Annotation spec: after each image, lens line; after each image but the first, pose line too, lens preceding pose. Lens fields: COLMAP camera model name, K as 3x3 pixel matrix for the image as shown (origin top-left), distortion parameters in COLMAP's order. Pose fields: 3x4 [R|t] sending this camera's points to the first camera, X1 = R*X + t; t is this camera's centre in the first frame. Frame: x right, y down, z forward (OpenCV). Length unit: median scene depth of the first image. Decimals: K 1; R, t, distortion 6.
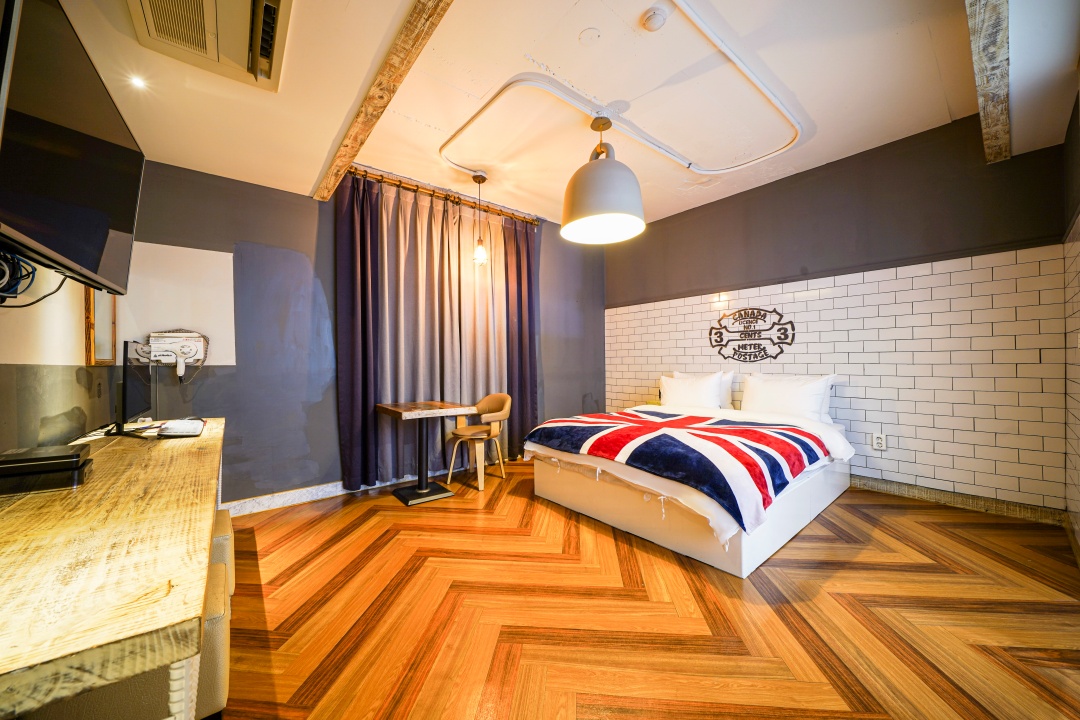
lens RADIAL K [[384.5, 0, 540.0], [0, 384.5, 360.0], [0, 0, 1]] dist [-0.013224, 0.000030]
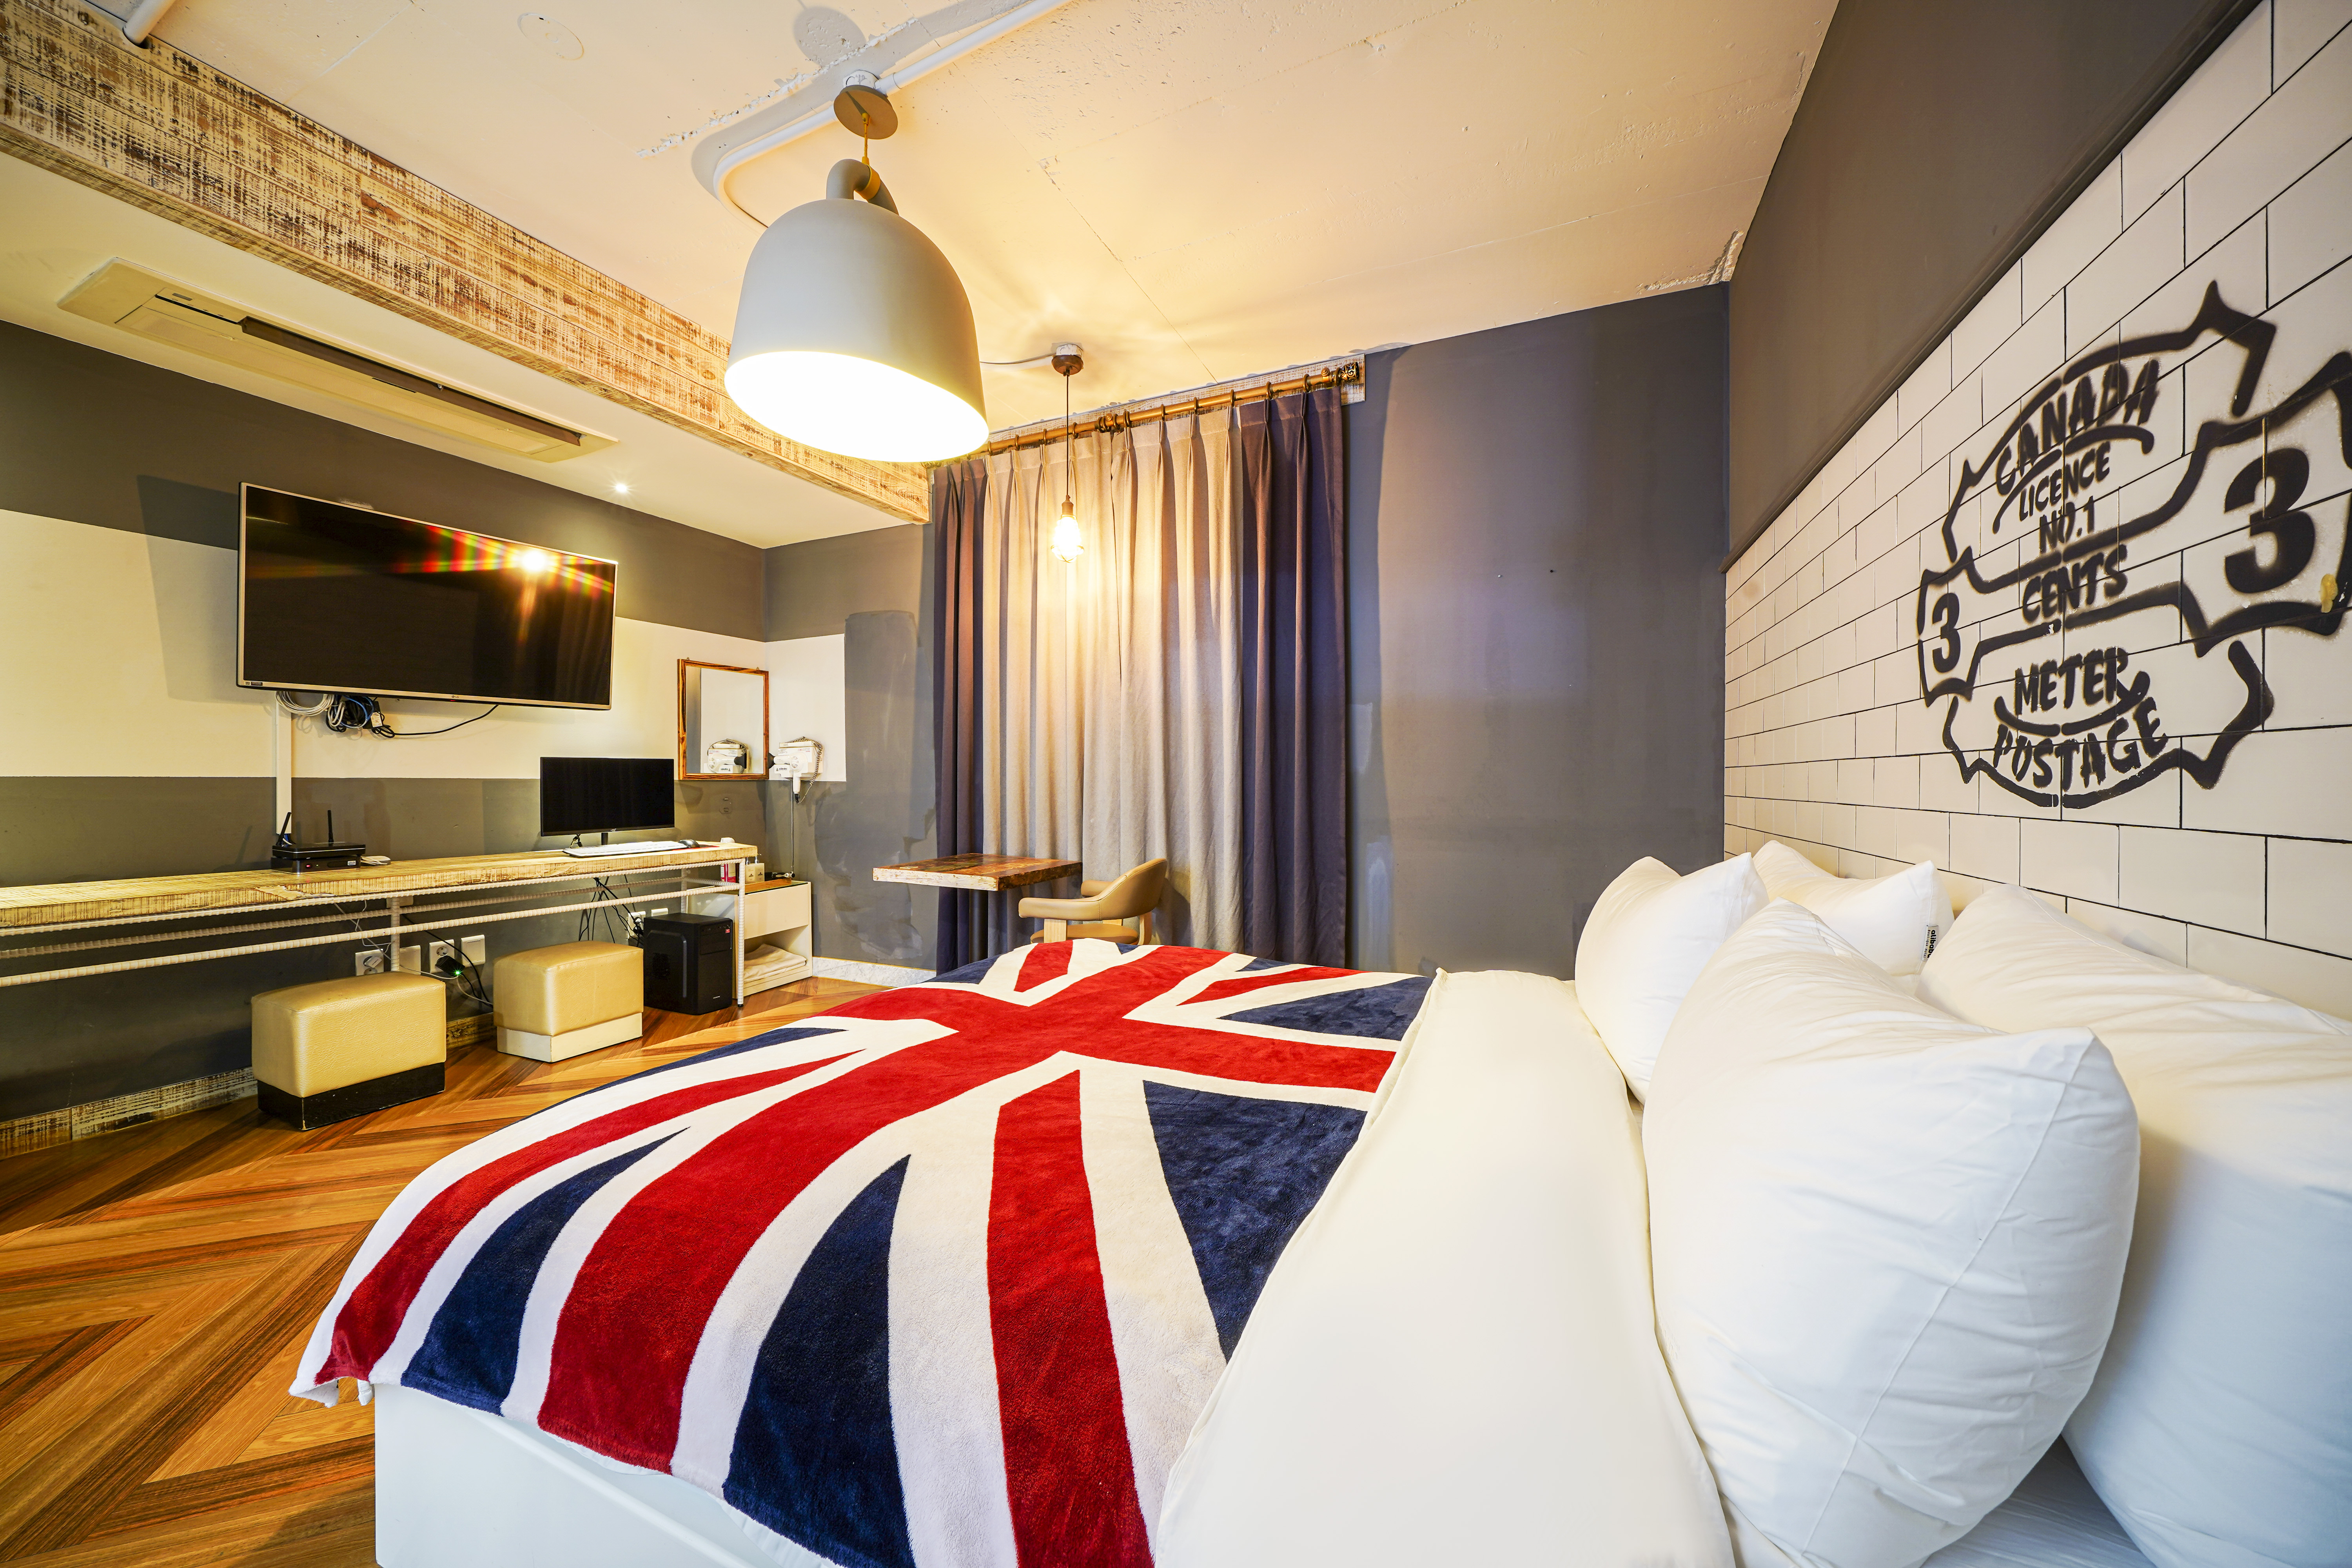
lens RADIAL K [[808.6, 0, 1176.0], [0, 808.6, 784.0], [0, 0, 1]] dist [0.005896, 0.000016]
pose [[0.439722, 0.014584, -0.898015, 0.674181], [-0.003847, 0.999890, 0.014355, -0.004566], [0.898126, -0.002858, 0.439730, 0.641907]]
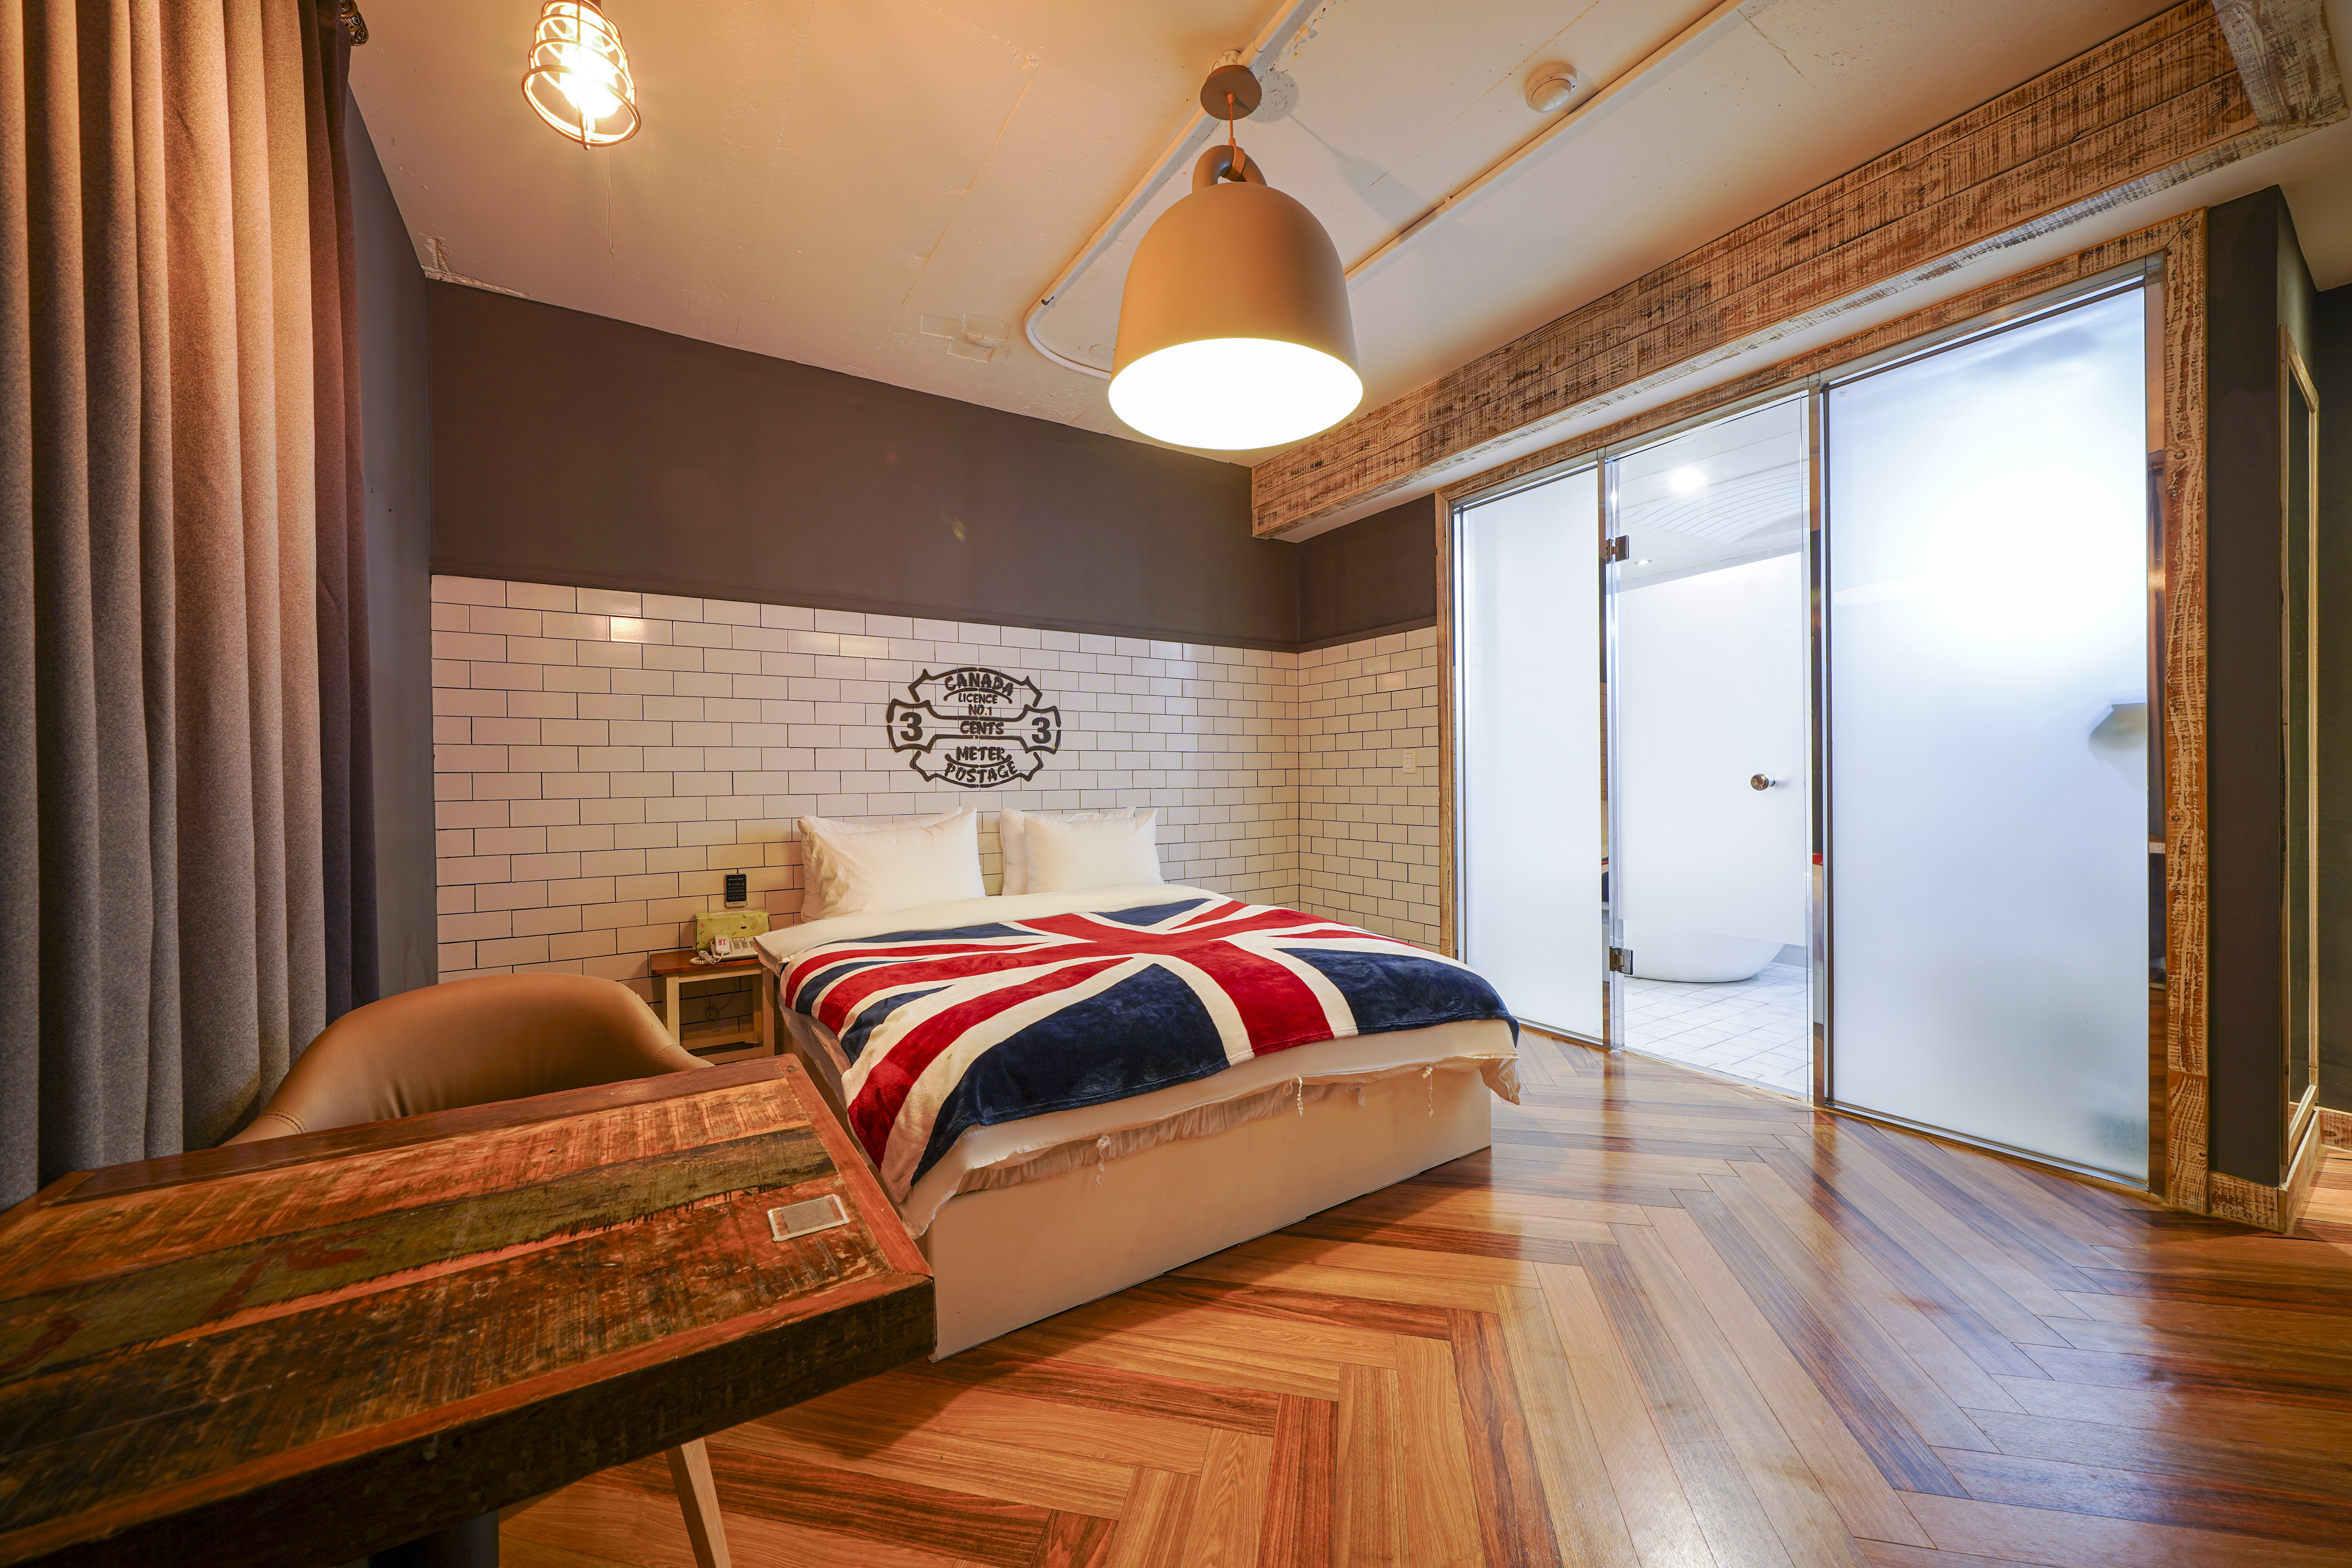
lens RADIAL K [[837.4, 0, 1176.0], [0, 837.4, 784.0], [0, 0, 1]] dist [-0.013224, 0.000030]
pose [[0.126353, 0.004284, 0.991976, -0.409914], [0.007642, 0.999957, -0.005291, 0.008598], [-0.991956, 0.008249, 0.126315, 0.664197]]
